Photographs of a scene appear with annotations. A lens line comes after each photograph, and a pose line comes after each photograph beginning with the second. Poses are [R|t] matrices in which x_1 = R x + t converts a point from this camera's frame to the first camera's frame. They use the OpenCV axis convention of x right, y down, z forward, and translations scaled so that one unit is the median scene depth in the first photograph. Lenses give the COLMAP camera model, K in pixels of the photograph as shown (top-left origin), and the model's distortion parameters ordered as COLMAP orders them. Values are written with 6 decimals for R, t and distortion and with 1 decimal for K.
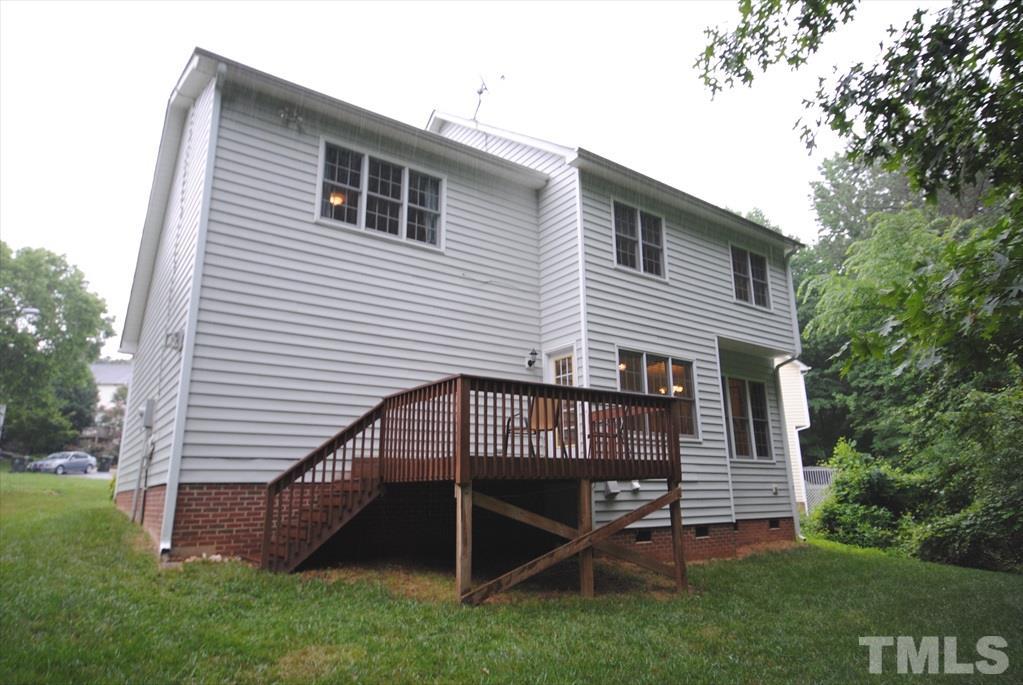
lens RADIAL K [[624.3, 0, 512.6], [0, 624.3, 345.0], [0, 0, 1]] dist [0.018357, 0.001222]
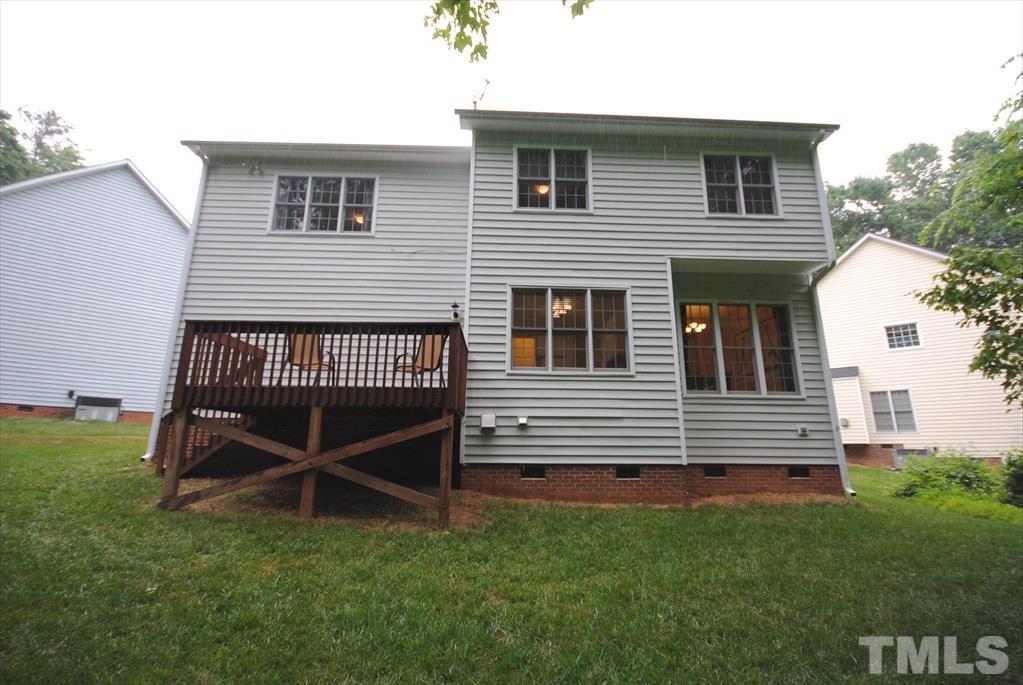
lens RADIAL K [[469.9, 0, 510.7], [0, 469.9, 339.2], [0, 0, 1]] dist [-0.004919, -0.000365]
pose [[0.818957, -0.112853, -0.562649, 0.545942], [0.114060, 0.992921, -0.033136, 0.104963], [0.562406, -0.037039, 0.826031, 0.337123]]
